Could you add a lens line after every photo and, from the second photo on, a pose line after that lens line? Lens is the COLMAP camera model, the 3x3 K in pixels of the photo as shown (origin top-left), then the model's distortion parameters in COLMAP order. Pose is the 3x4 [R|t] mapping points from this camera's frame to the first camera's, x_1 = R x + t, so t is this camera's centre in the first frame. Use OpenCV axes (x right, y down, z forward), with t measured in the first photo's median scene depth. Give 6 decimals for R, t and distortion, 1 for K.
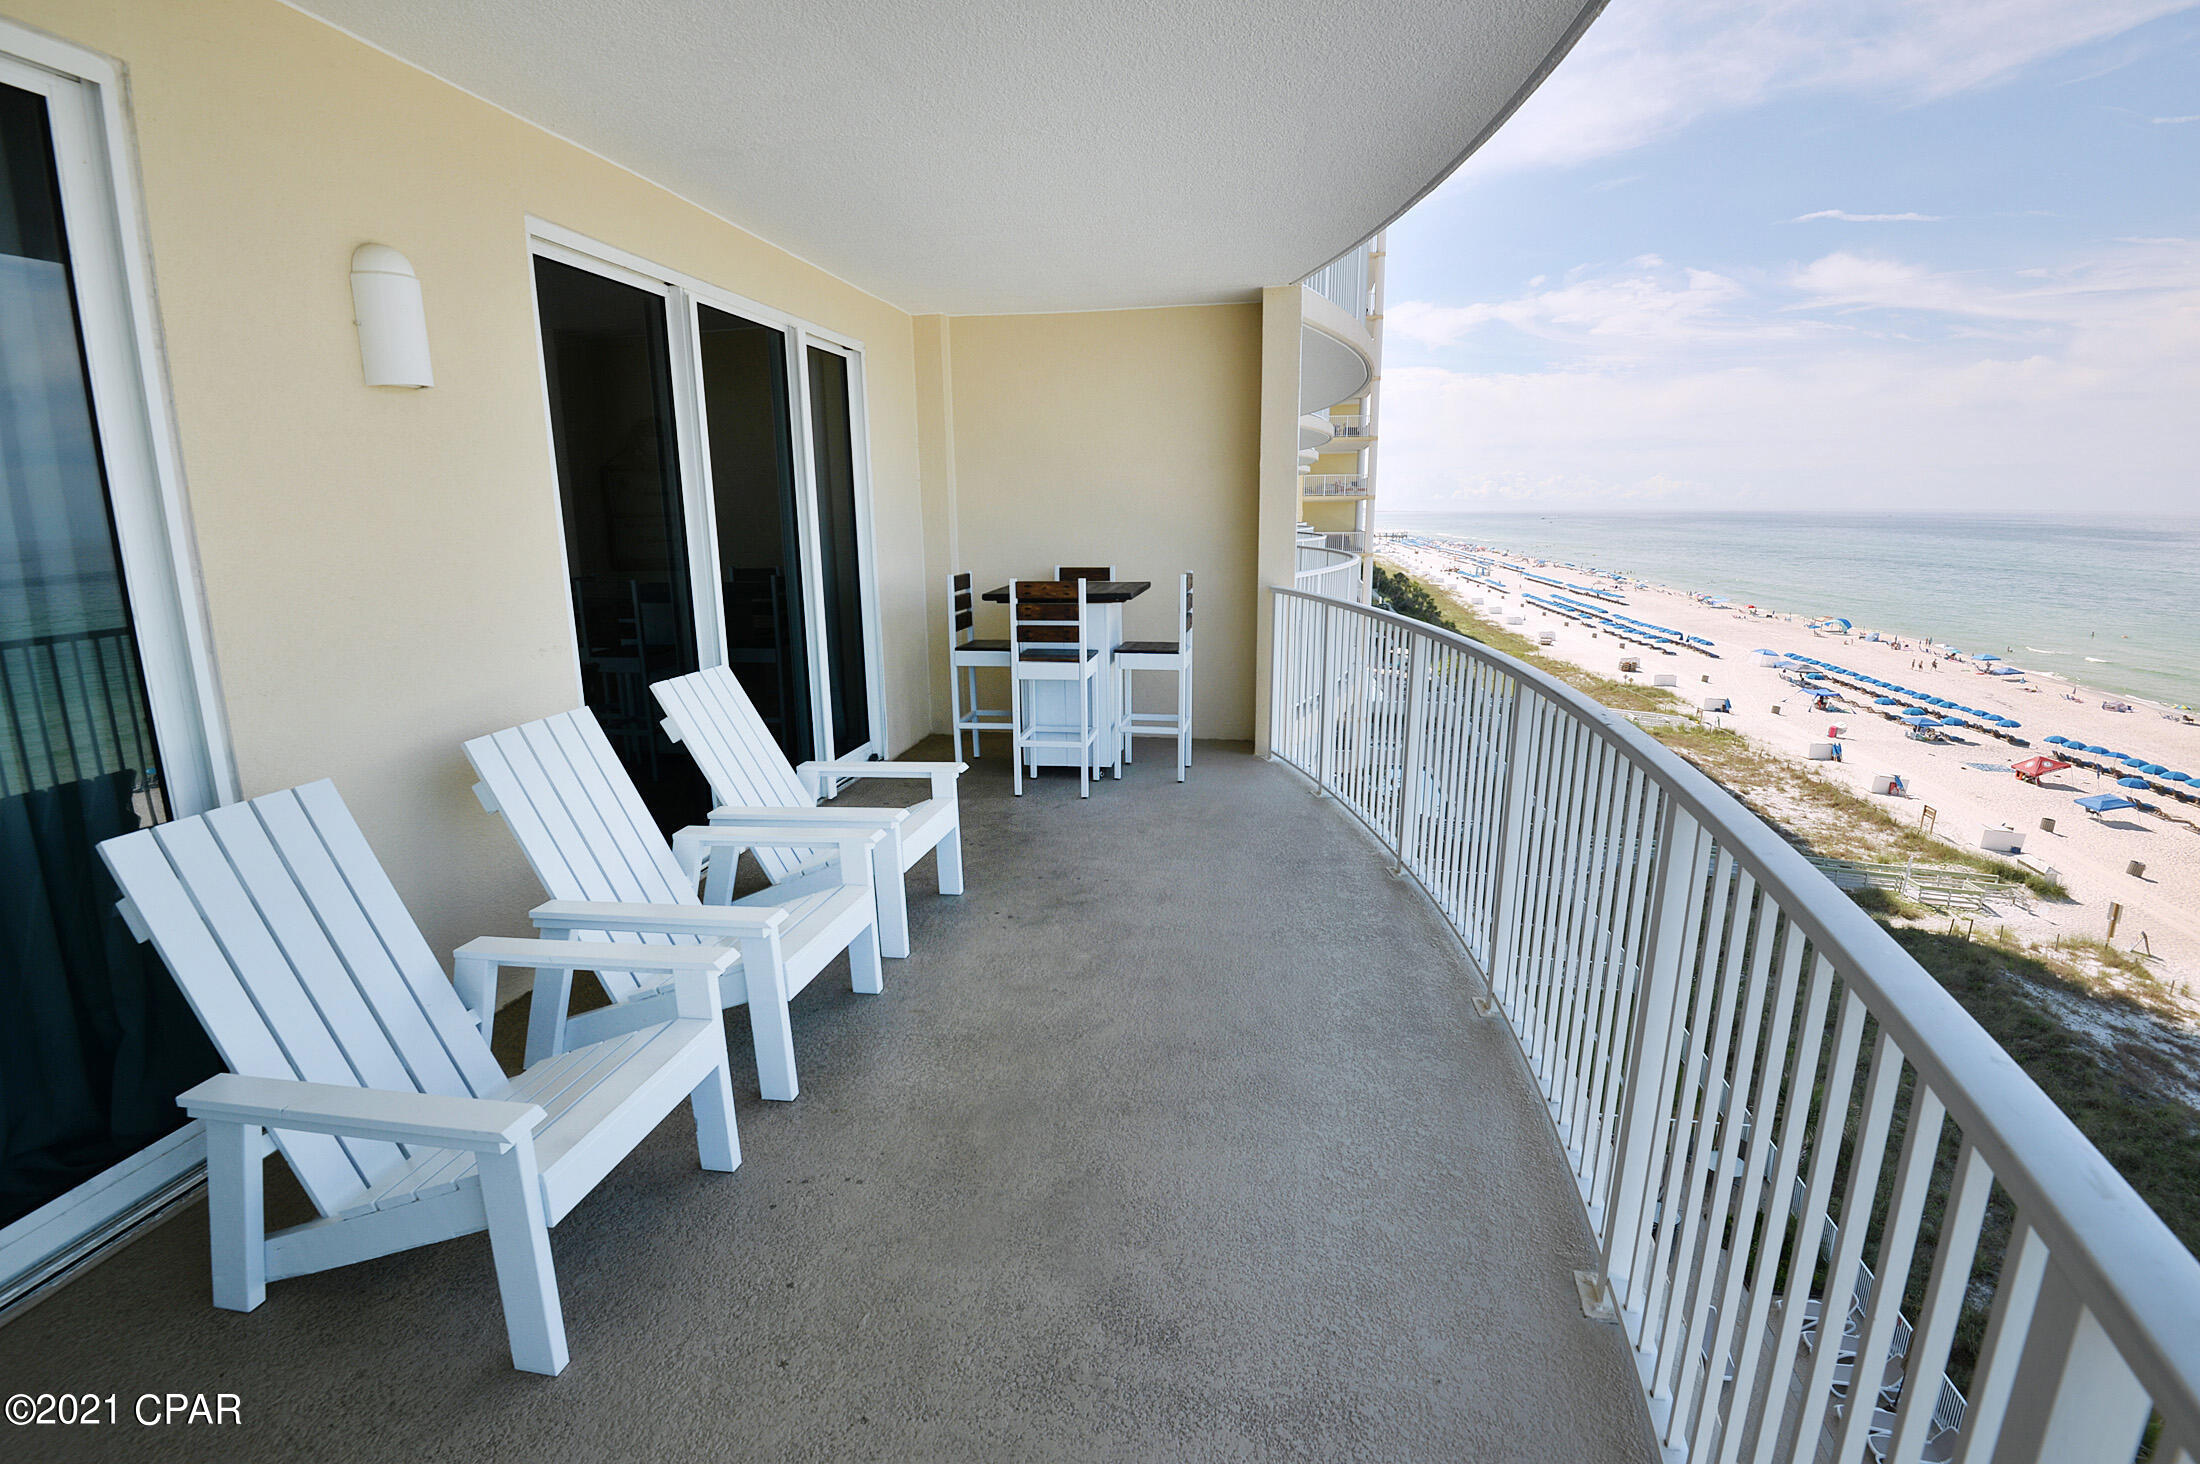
lens RADIAL K [[1054.8, 0, 1105.7], [0, 1054.8, 745.9], [0, 0, 1]] dist [-0.019738, -0.016288]
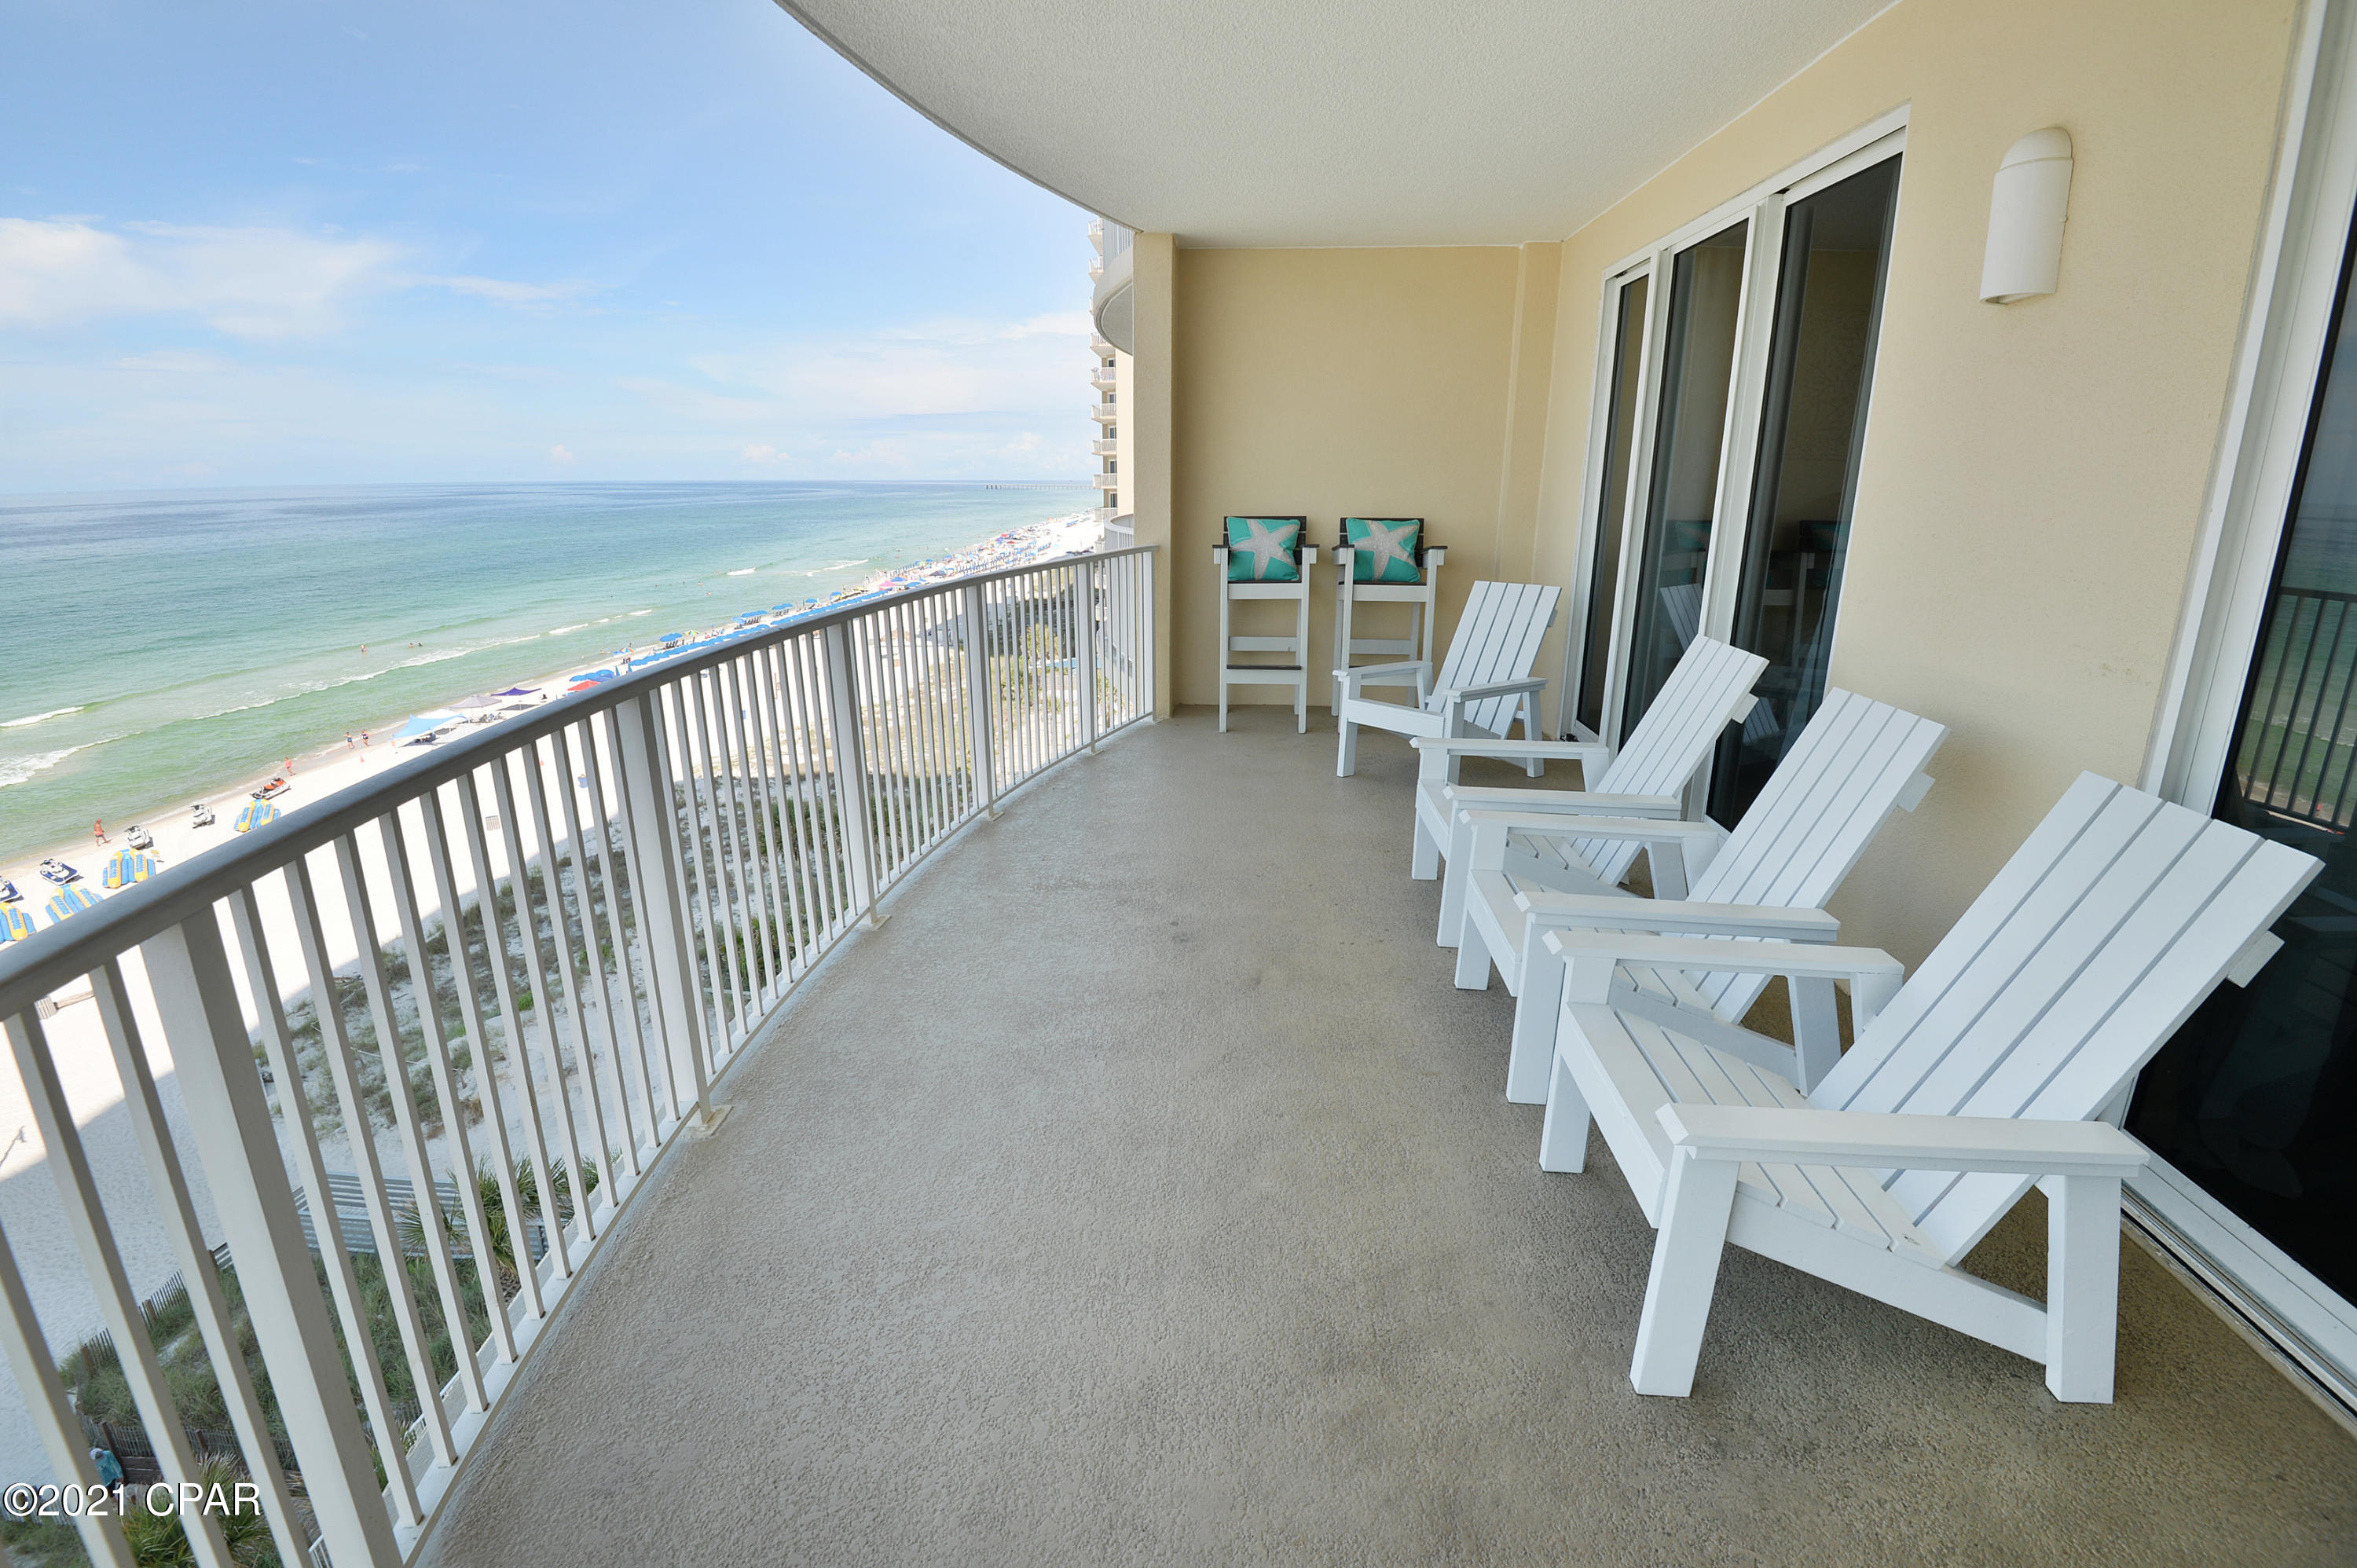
lens RADIAL K [[1130.0, 0, 1179.1], [0, 1130.0, 798.4], [0, 0, 1]] dist [-0.019738, -0.016288]
pose [[-0.993884, 0.036424, -0.104249, 0.115059], [-0.019345, 0.872009, 0.489108, -0.415080], [0.108721, 0.488133, -0.865971, 1.875110]]
